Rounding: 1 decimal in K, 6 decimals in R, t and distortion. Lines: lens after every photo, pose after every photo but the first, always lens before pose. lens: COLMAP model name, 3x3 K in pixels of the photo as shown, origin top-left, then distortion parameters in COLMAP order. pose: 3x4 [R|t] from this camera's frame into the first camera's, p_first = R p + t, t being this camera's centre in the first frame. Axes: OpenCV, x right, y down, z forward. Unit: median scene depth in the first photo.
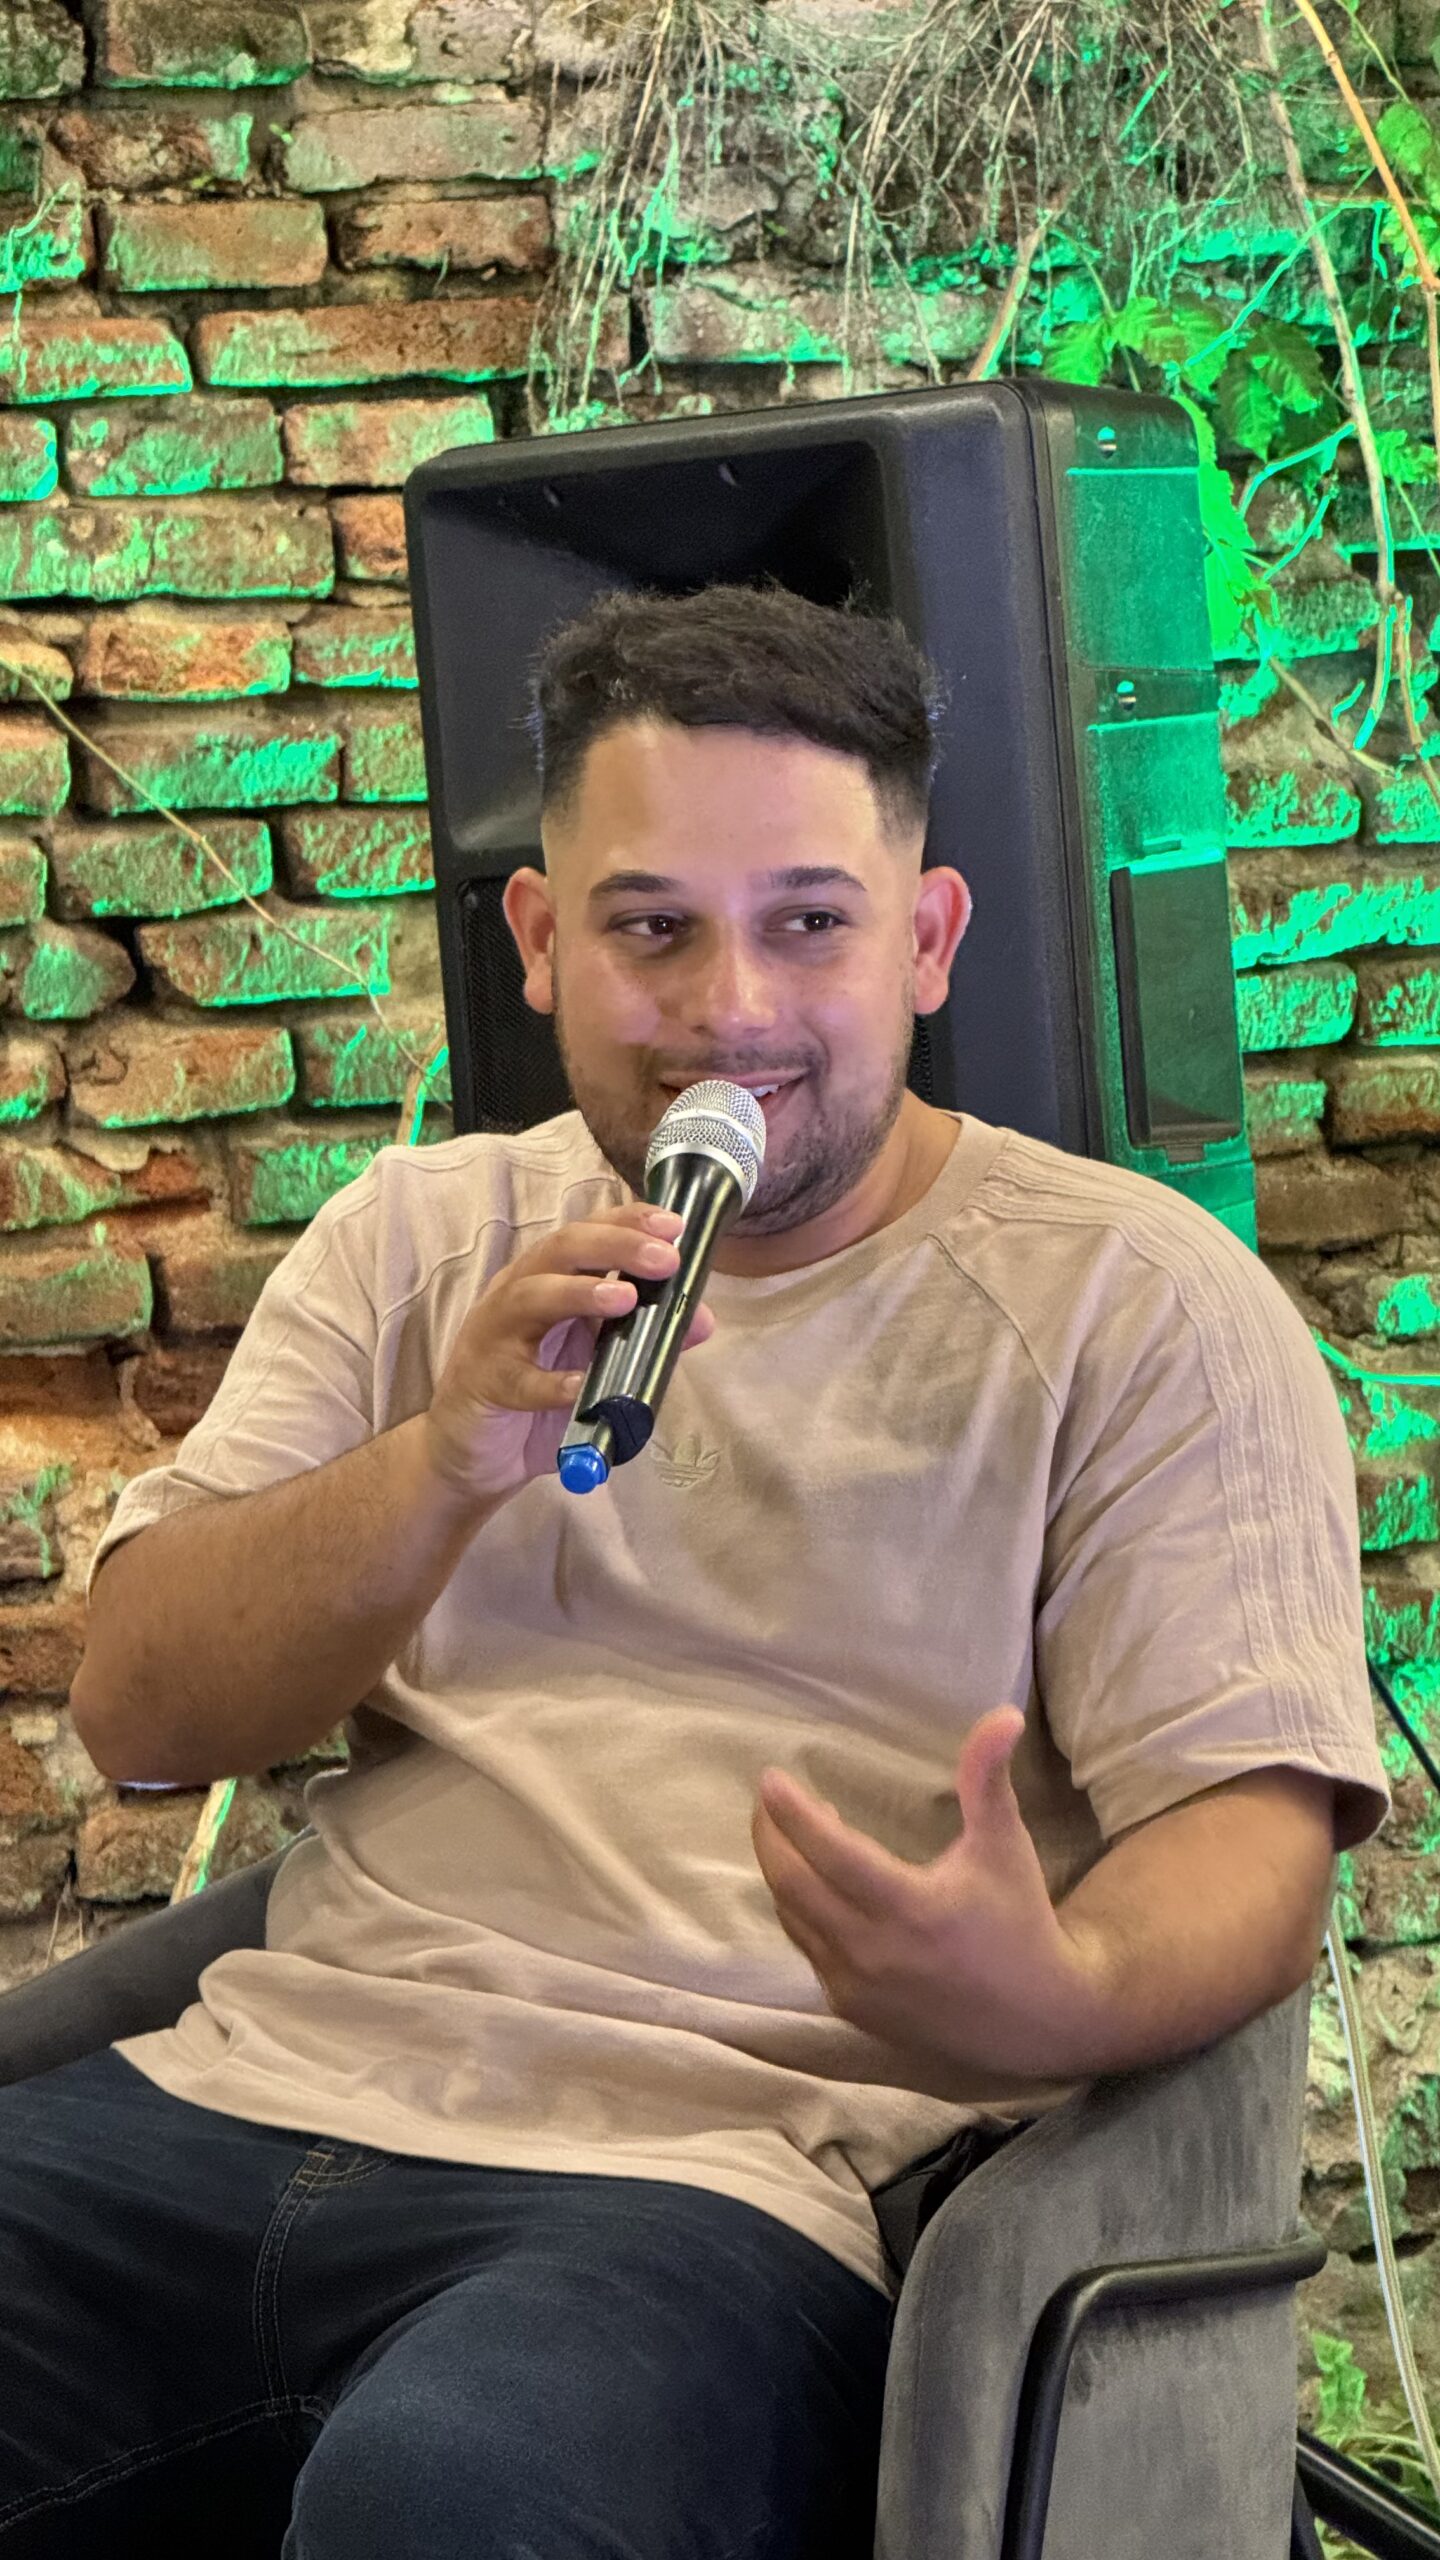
lens RADIAL K [[9162.3, 0, 720.0], [0, 9162.3, 1284.1], [0, 0, 1]] dist [0.444530, 0.000000]
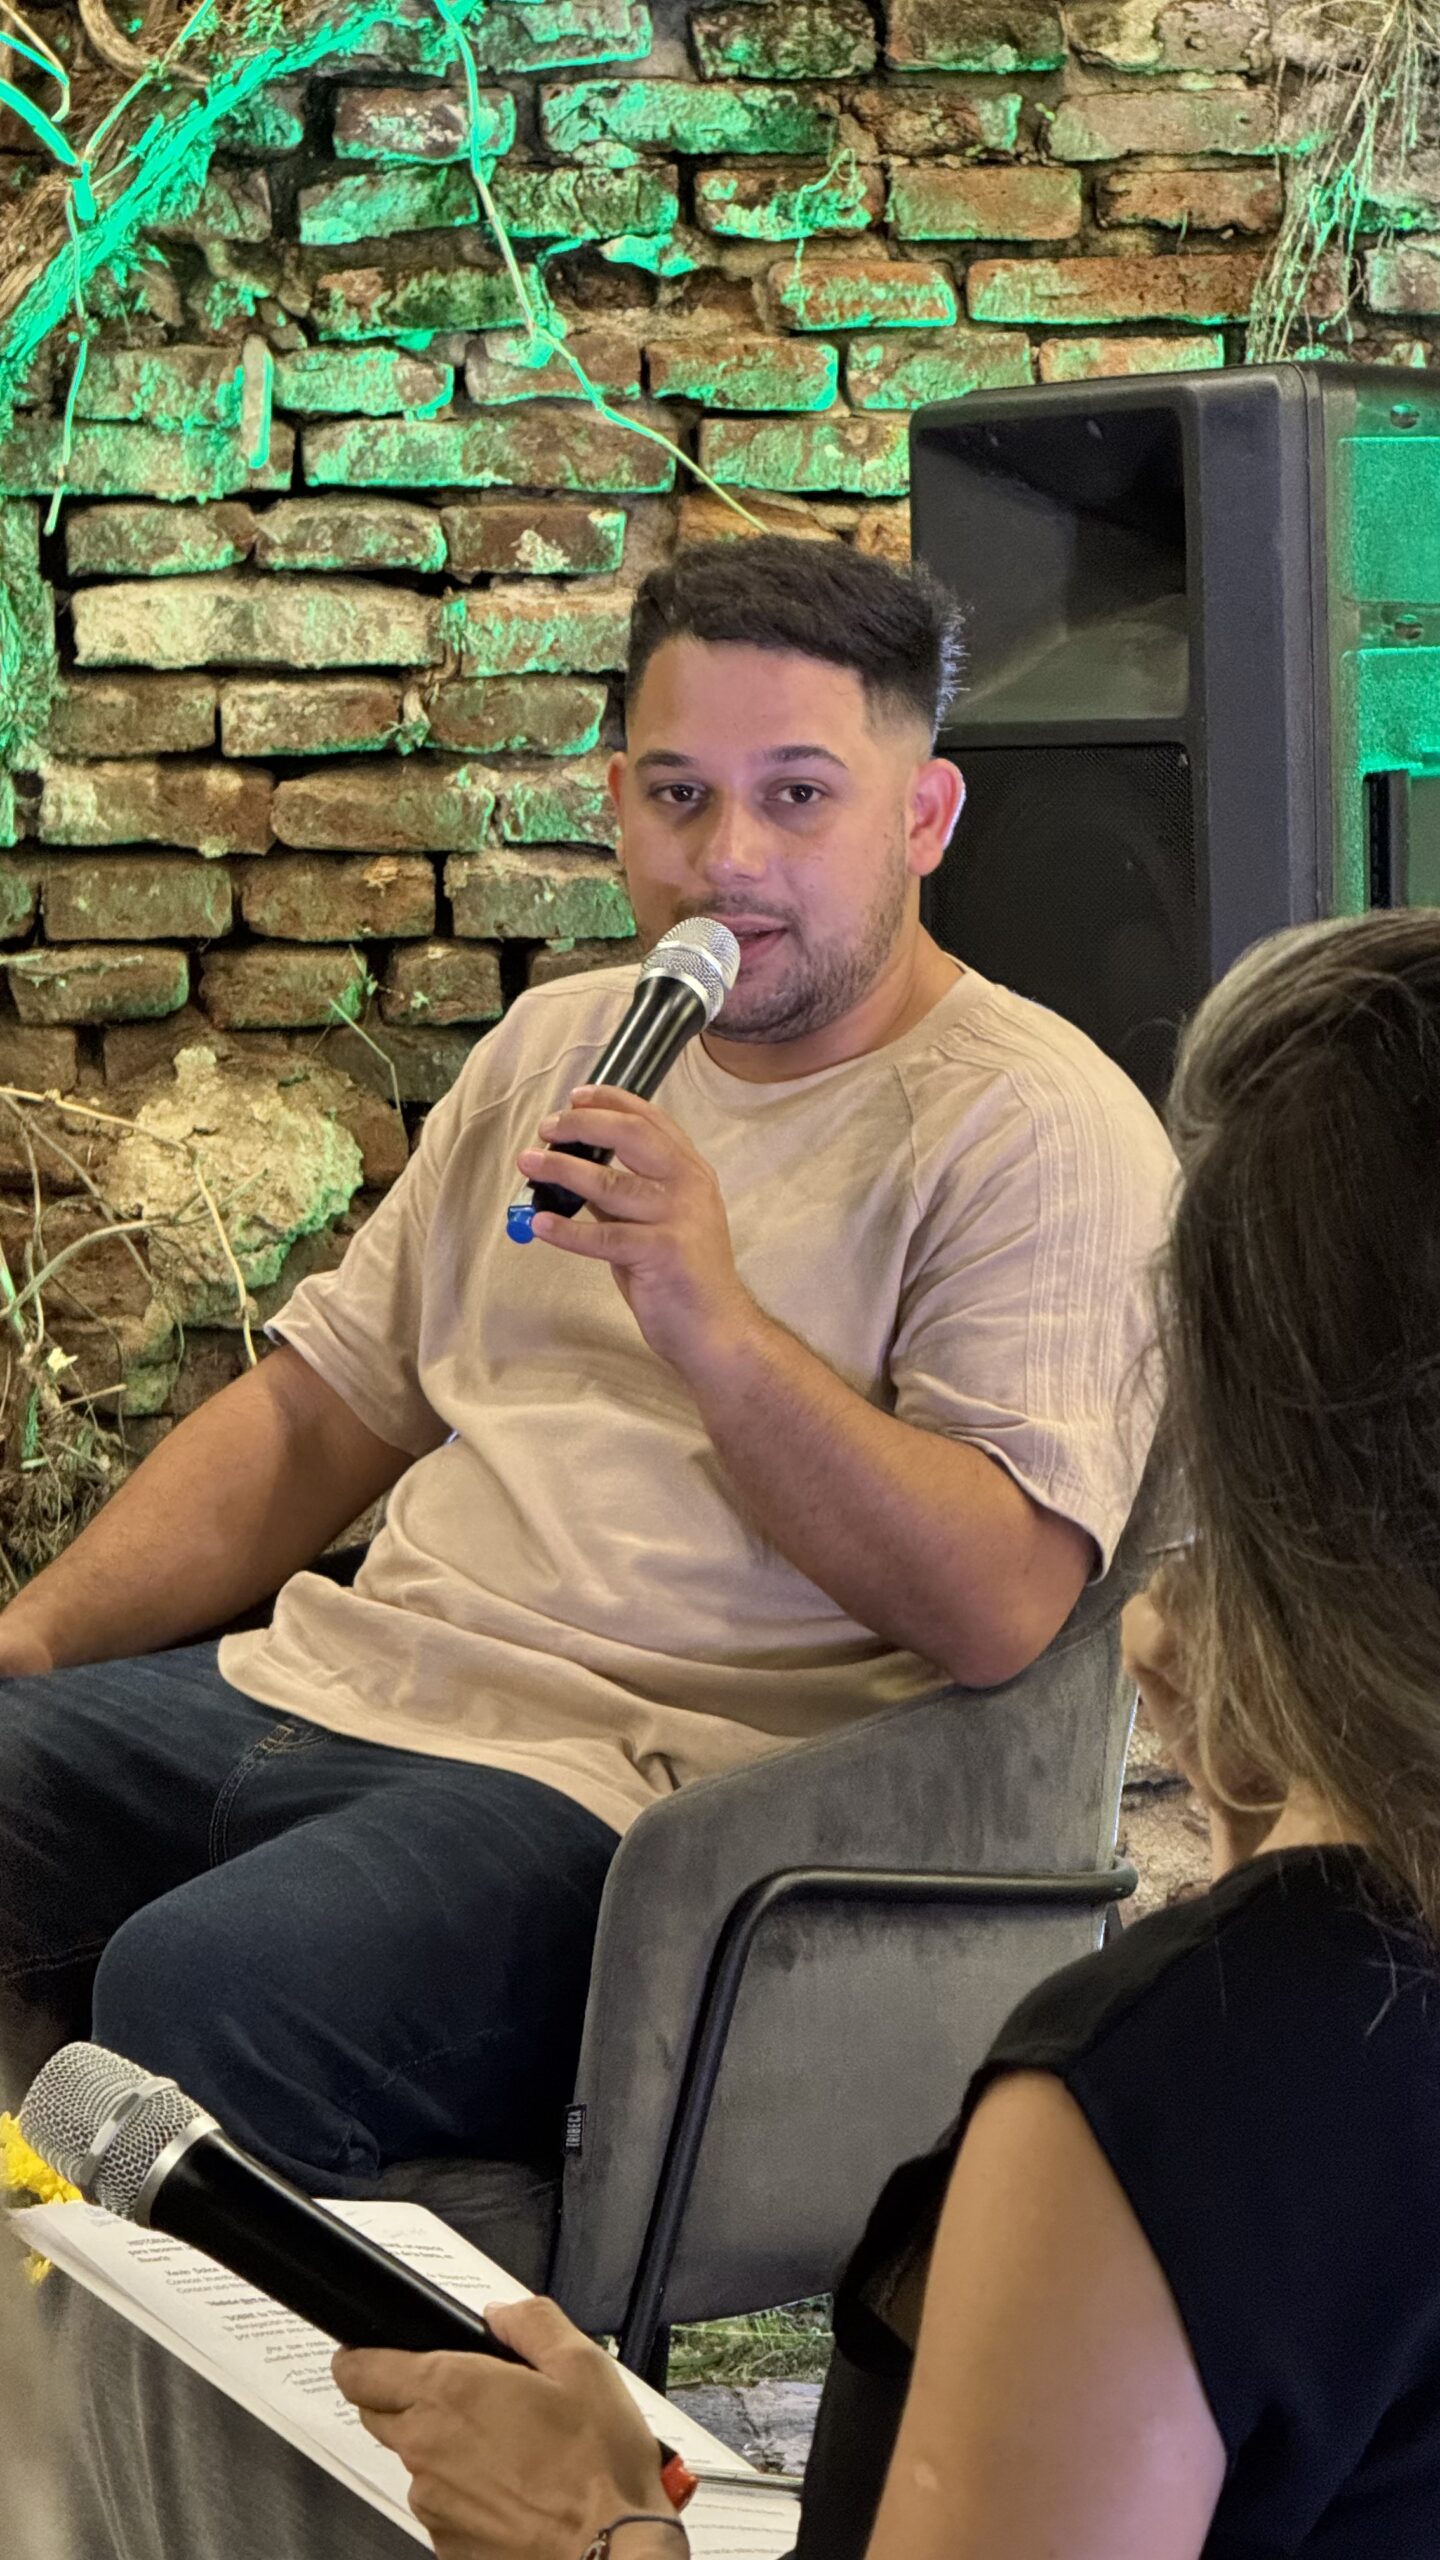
lens RADIAL K [[9136.6, 0, 720.3], [0, 9136.6, 1276.9], [0, 0, 1]] dist [0.410609, 0.000000]
pose [[0.950348, 0.076485, -0.301642, 0.283620], [-0.069363, 0.997003, 0.034268, -0.012272], [0.303359, -0.011644, 0.952805, -0.148654]]
